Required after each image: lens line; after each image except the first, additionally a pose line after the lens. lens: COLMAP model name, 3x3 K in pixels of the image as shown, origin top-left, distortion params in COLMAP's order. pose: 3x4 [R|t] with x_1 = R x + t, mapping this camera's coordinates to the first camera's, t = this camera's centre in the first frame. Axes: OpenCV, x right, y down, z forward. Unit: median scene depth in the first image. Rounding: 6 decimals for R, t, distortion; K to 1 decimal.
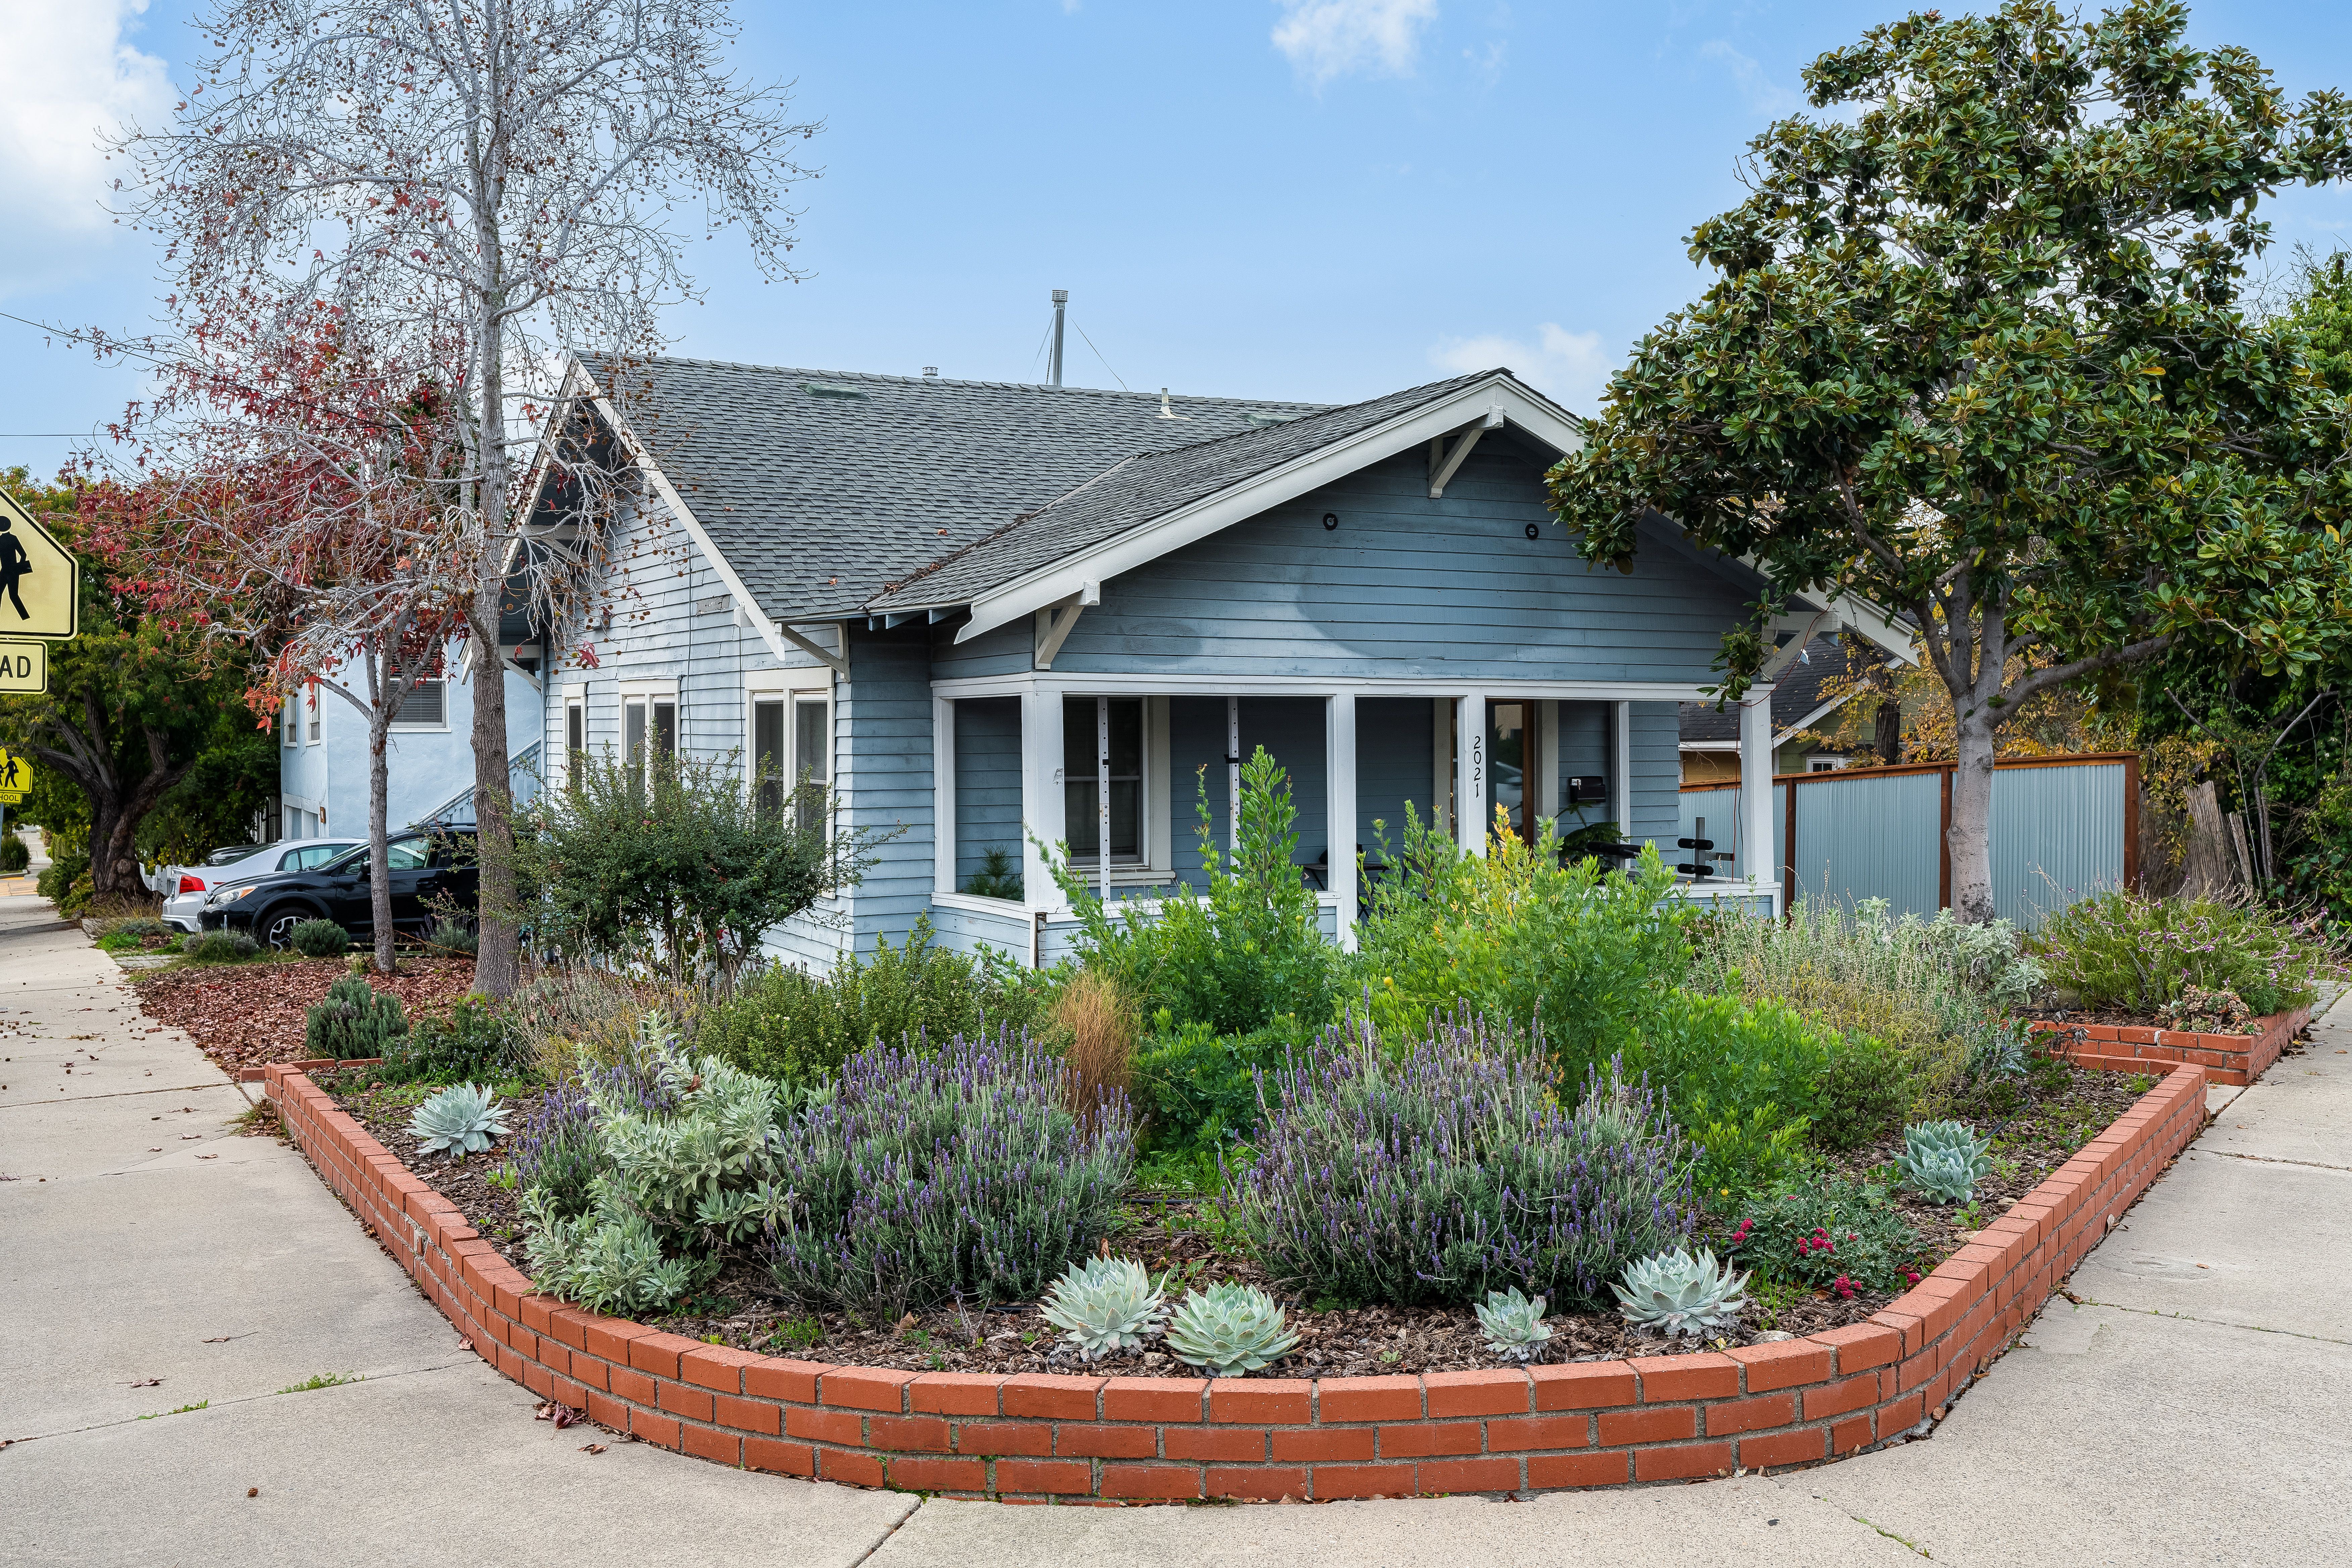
lens RADIAL K [[2297.6, 0, 1174.2], [0, 2297.6, 786.7], [0, 0, 1]] dist [-0.011633, 0.000000]
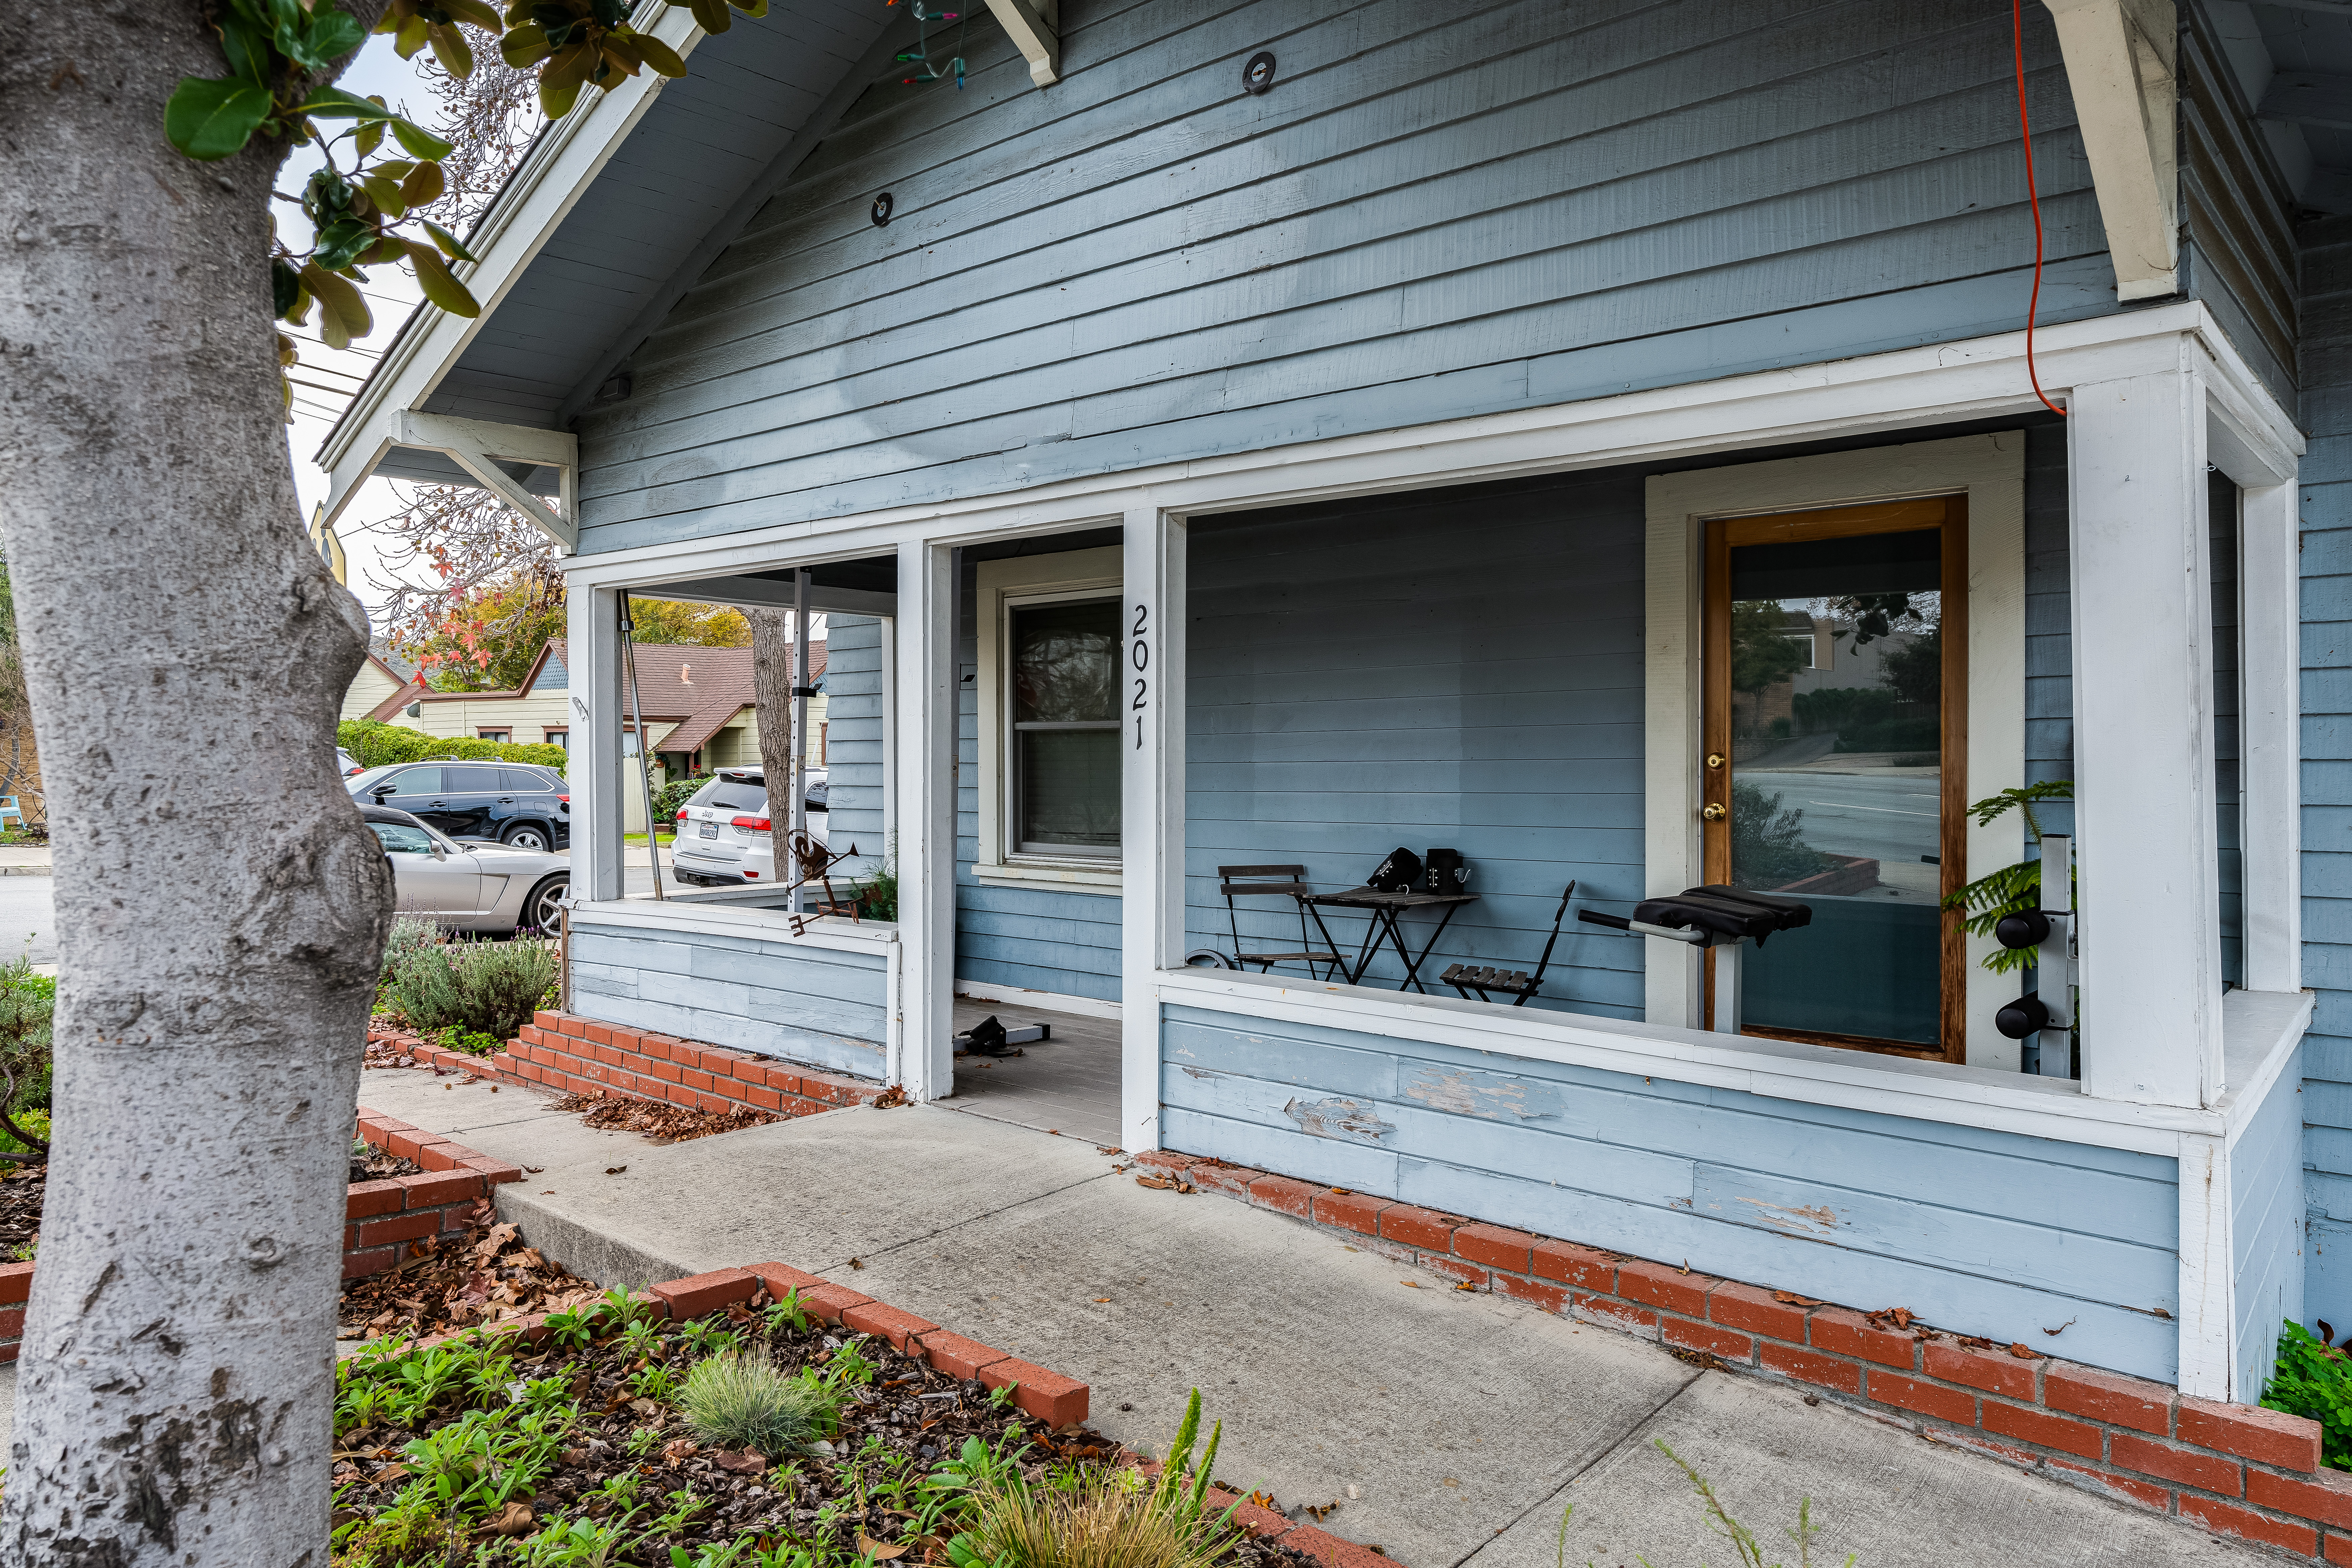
lens RADIAL K [[1557.9, 0, 1169.8], [0, 1557.9, 783.3], [0, 0, 1]] dist [0.000810, -0.003067]
pose [[0.373309, 0.017831, -0.927535, 0.400081], [-0.022307, 0.999699, 0.010240, 0.008025], [0.927439, 0.016868, 0.373595, 0.890580]]
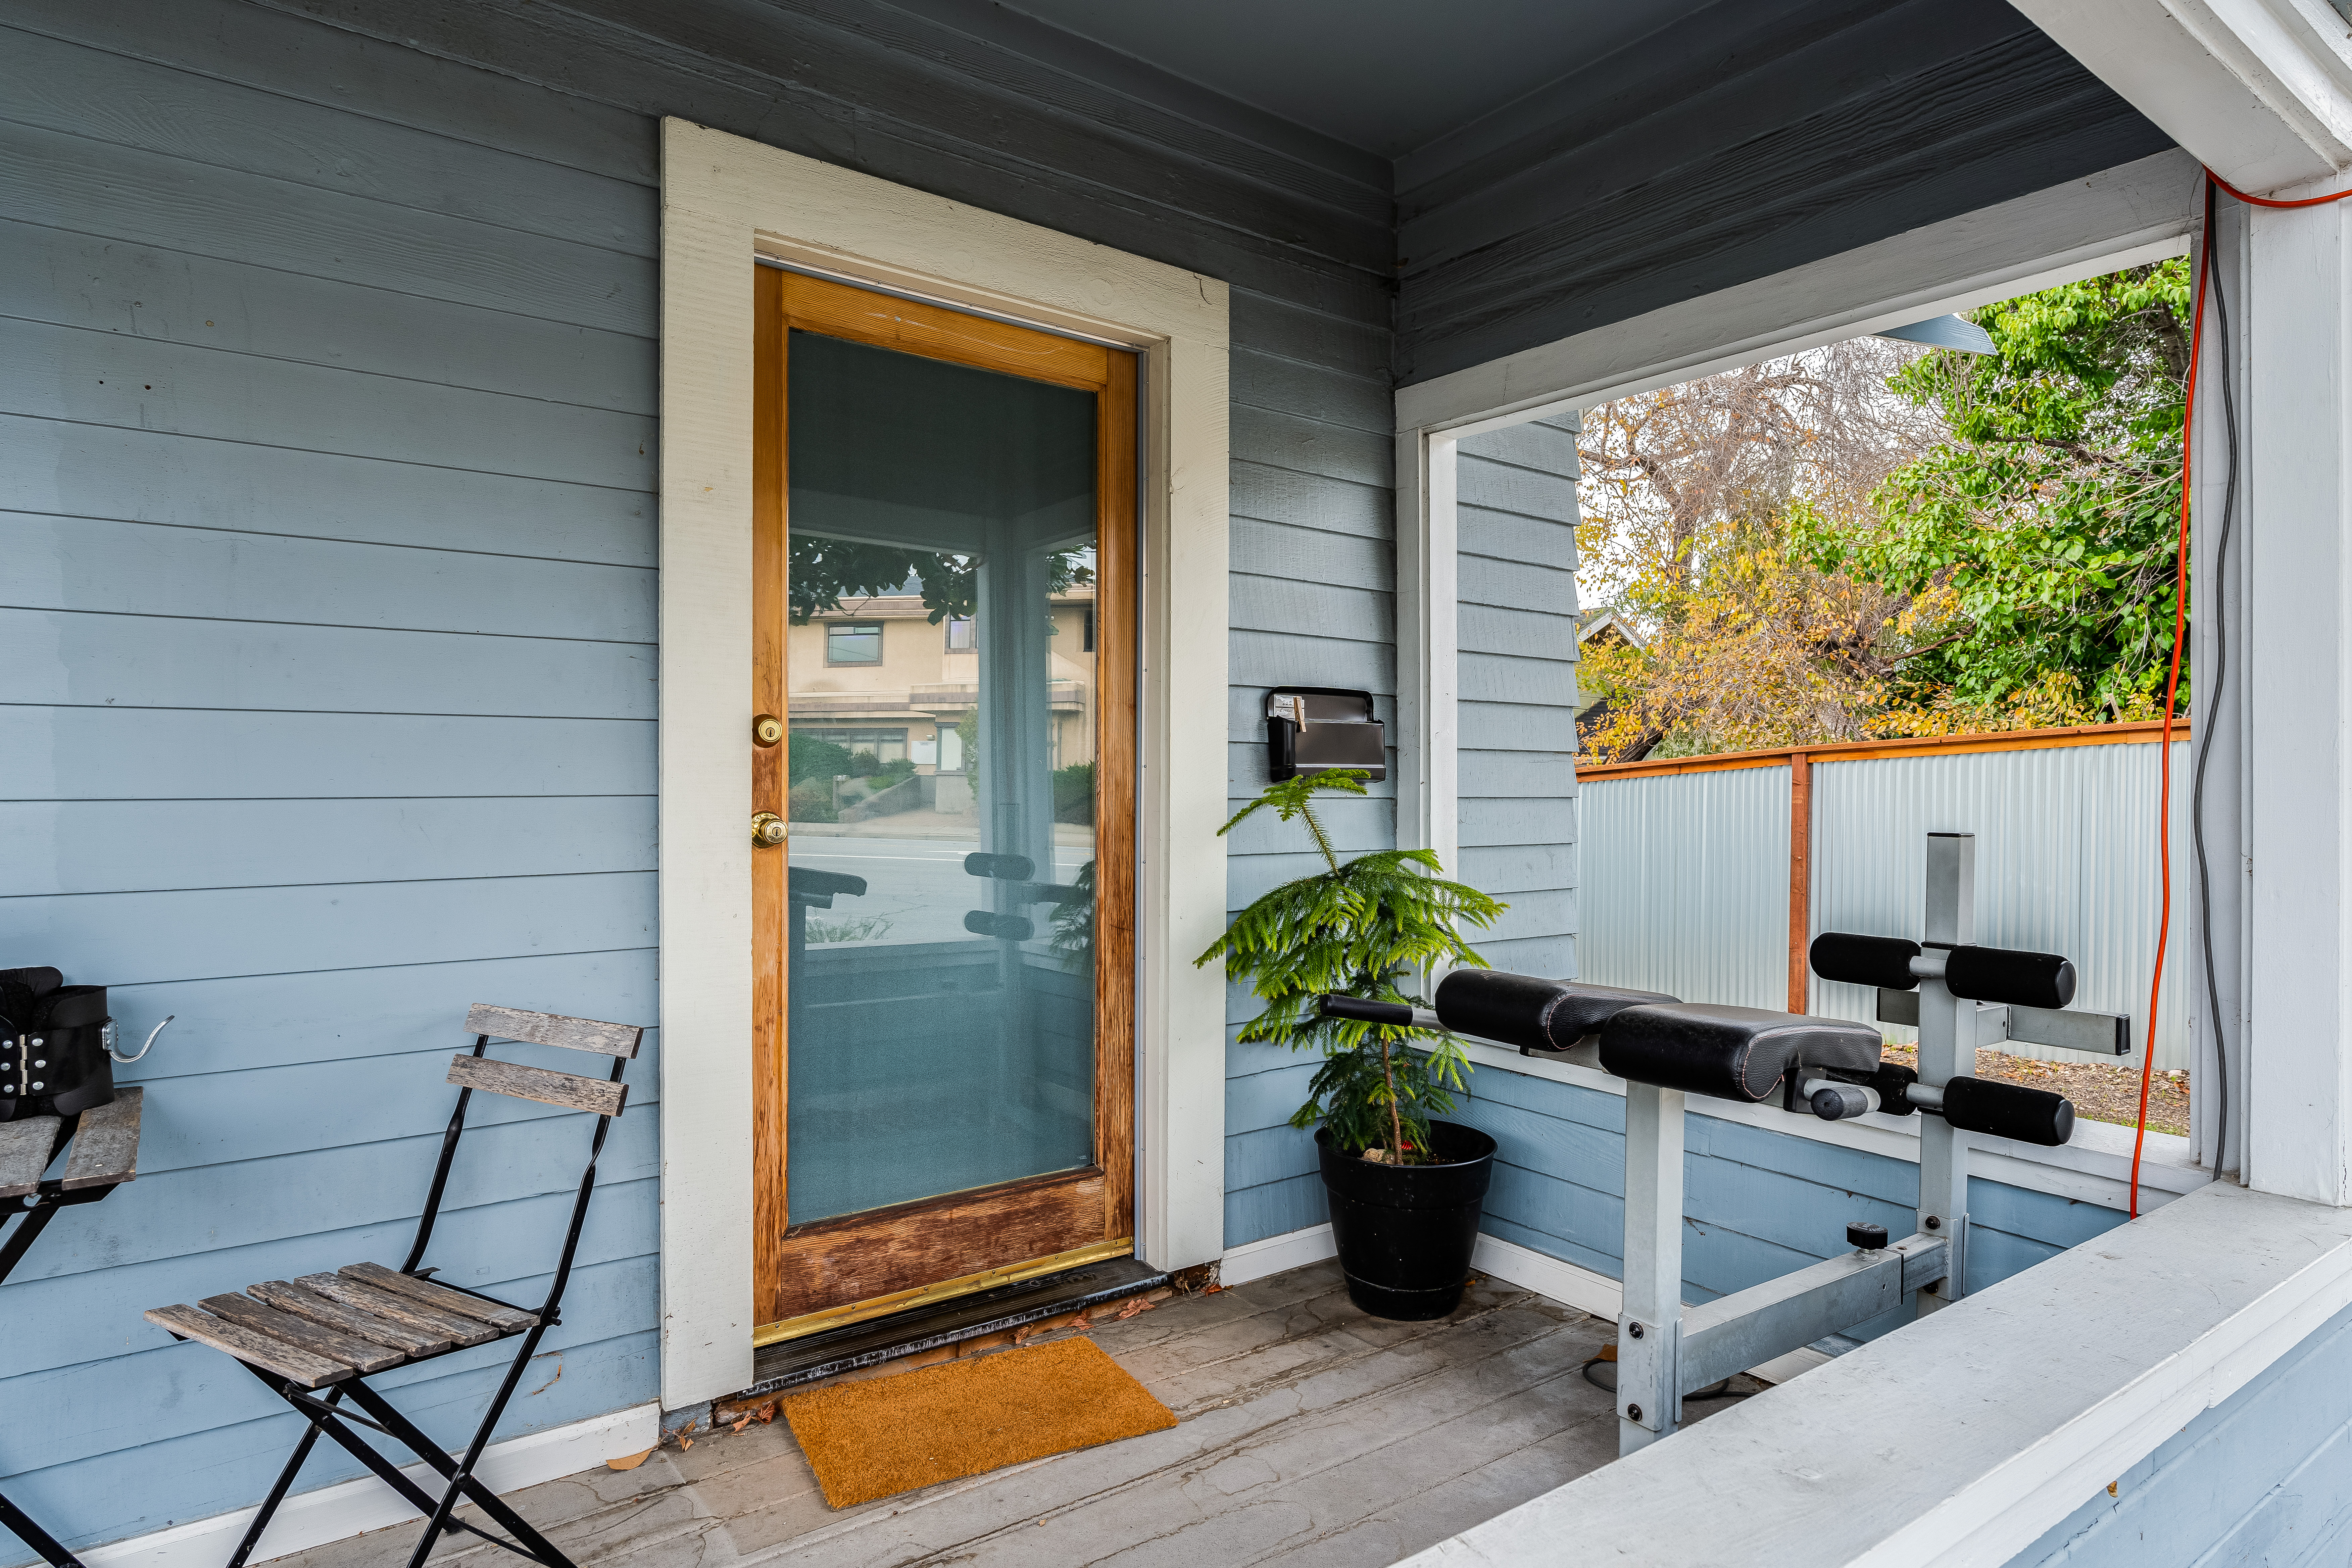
lens RADIAL K [[1337.1, 0, 1169.8], [0, 1337.1, 790.6], [0, 0, 1]] dist [-0.002043, 0.001670]
pose [[0.985723, 0.007324, 0.168215, 0.153722], [-0.003770, 0.999763, -0.021439, 0.013694], [-0.168333, 0.020499, 0.985517, 0.971399]]
